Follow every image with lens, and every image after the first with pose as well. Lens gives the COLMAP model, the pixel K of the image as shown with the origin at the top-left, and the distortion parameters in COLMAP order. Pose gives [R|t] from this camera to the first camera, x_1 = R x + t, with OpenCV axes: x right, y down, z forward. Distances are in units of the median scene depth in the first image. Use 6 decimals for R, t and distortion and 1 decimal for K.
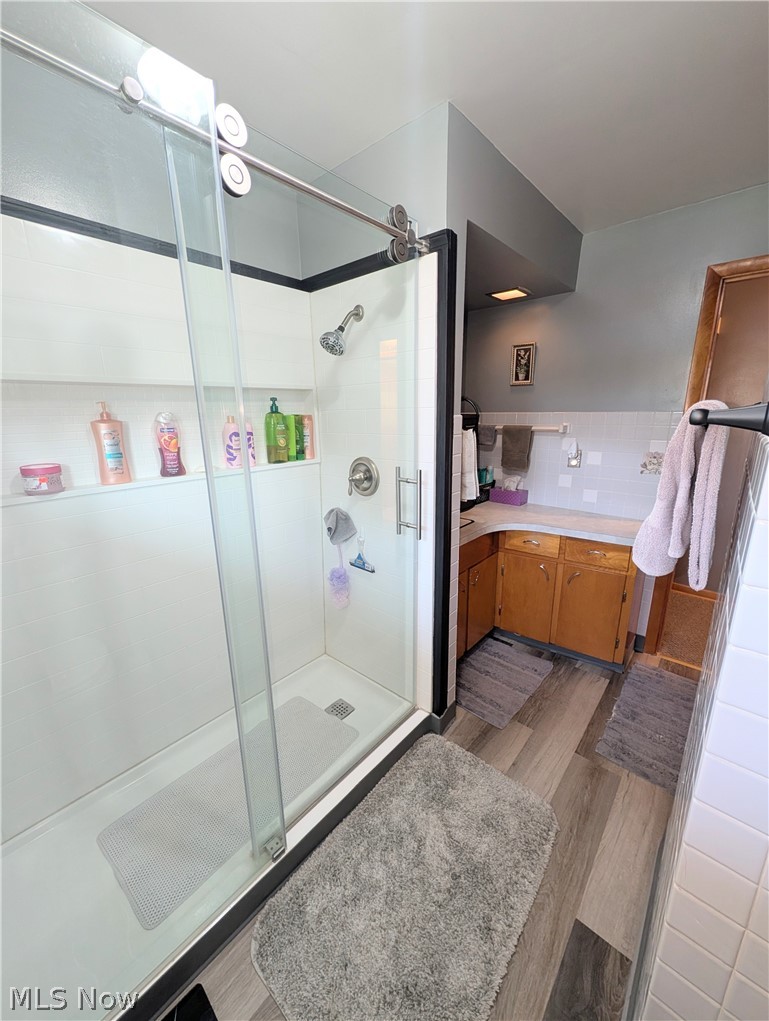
lens RADIAL K [[393.8, 0, 382.5], [0, 393.8, 508.3], [0, 0, 1]] dist [0.001498, 0.000172]
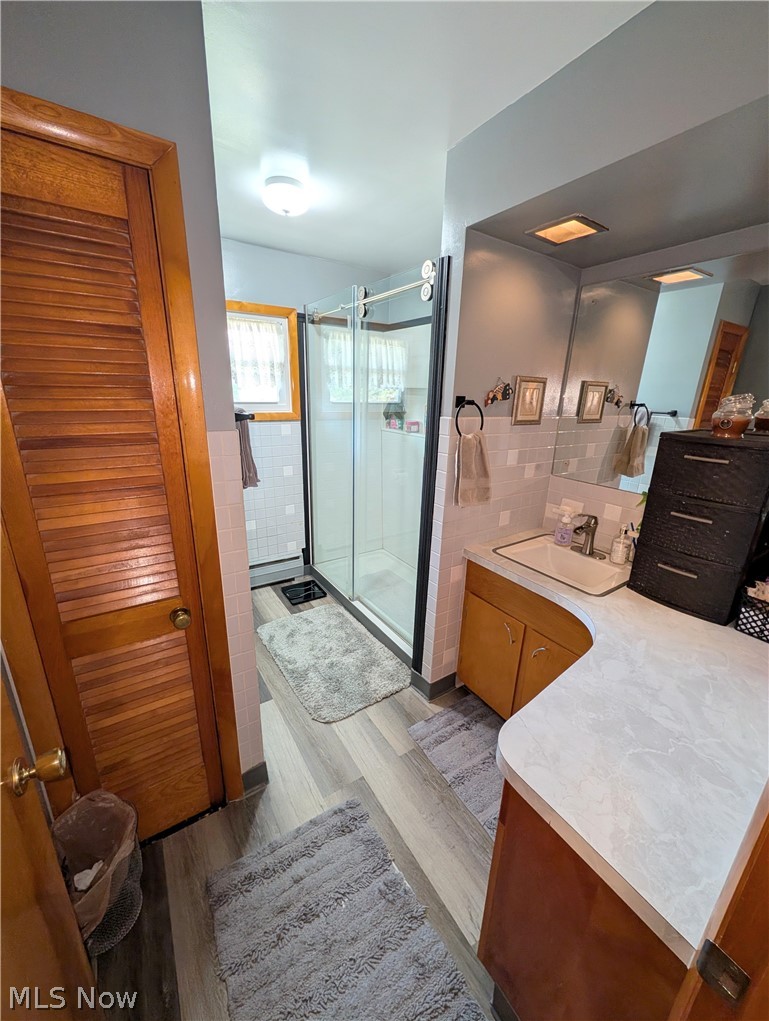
lens RADIAL K [[393.8, 0, 382.2], [0, 393.8, 511.5], [0, 0, 1]] dist [0.001498, 0.000172]
pose [[-0.263853, 0.292497, -0.919145, 1.398535], [-0.256199, 0.897433, 0.359133, -0.372920], [0.929916, 0.330243, -0.161853, 1.182317]]
